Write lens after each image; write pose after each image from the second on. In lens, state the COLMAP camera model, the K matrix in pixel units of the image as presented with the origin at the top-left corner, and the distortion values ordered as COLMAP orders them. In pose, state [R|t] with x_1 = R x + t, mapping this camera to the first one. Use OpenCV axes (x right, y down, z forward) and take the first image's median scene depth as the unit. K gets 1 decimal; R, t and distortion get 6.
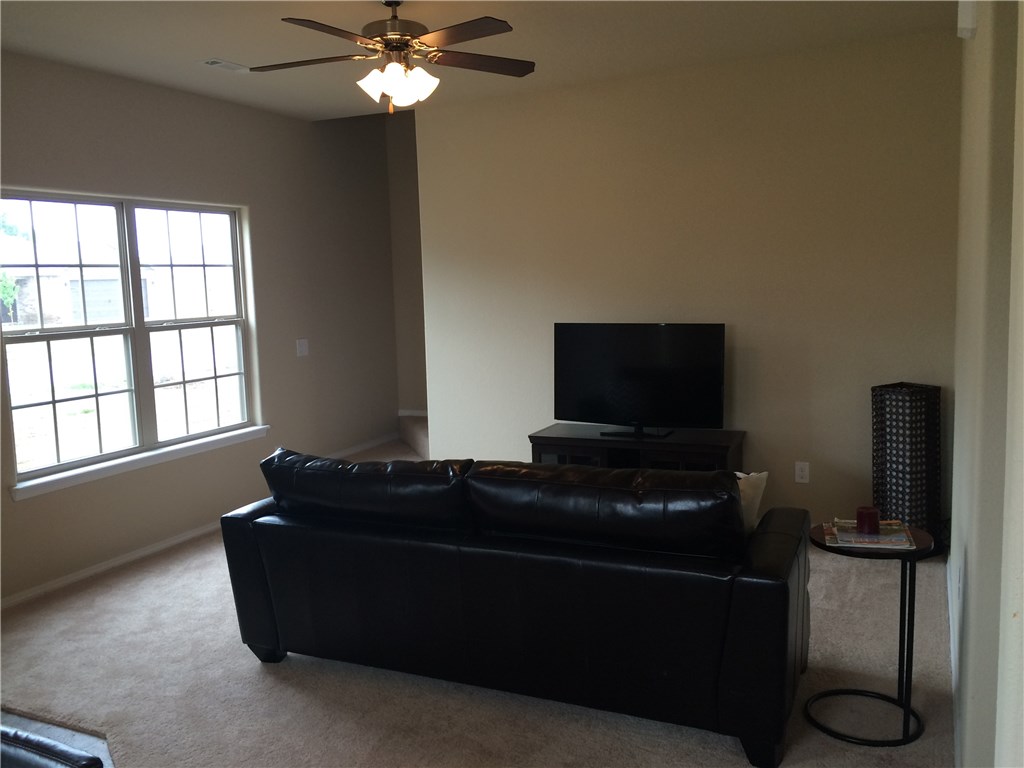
lens RADIAL K [[888.4, 0, 512.0], [0, 888.4, 384.0], [0, 0, 1]] dist [0.025023, -0.002942]
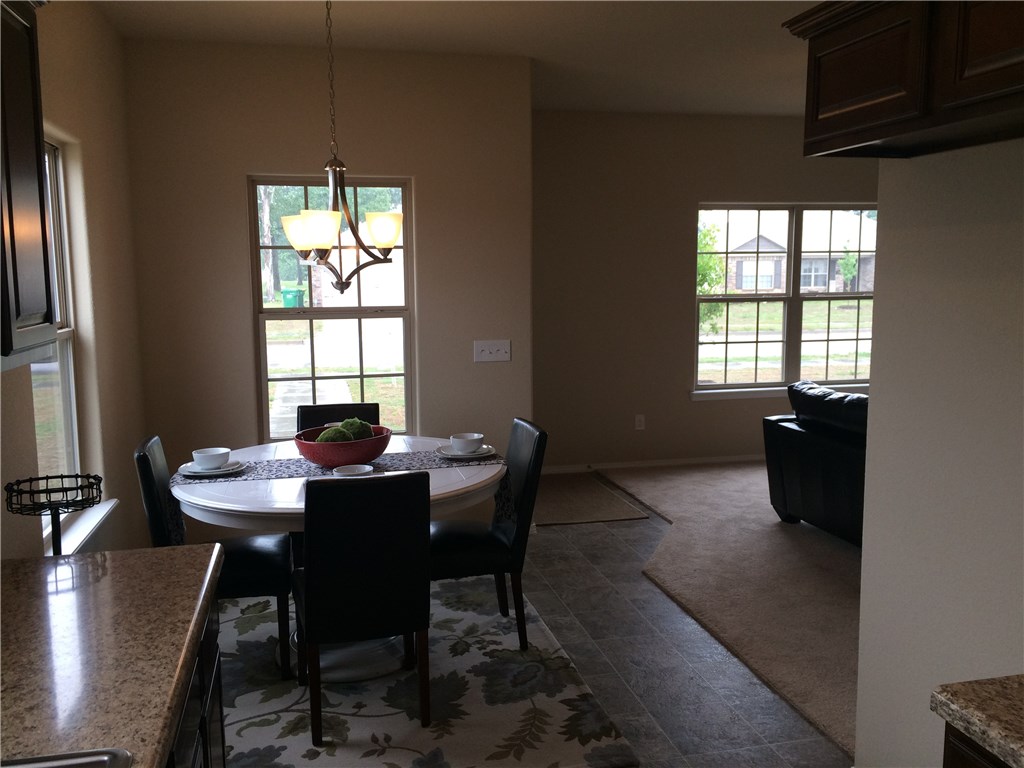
lens RADIAL K [[850.9, 0, 495.4], [0, 850.9, 382.7], [0, 0, 1]] dist [0.015741, -0.003248]
pose [[0.618552, 0.128836, -0.775110, 0.340455], [-0.106788, 0.991097, 0.079517, 0.013010], [0.778454, 0.033587, 0.626803, -0.191229]]
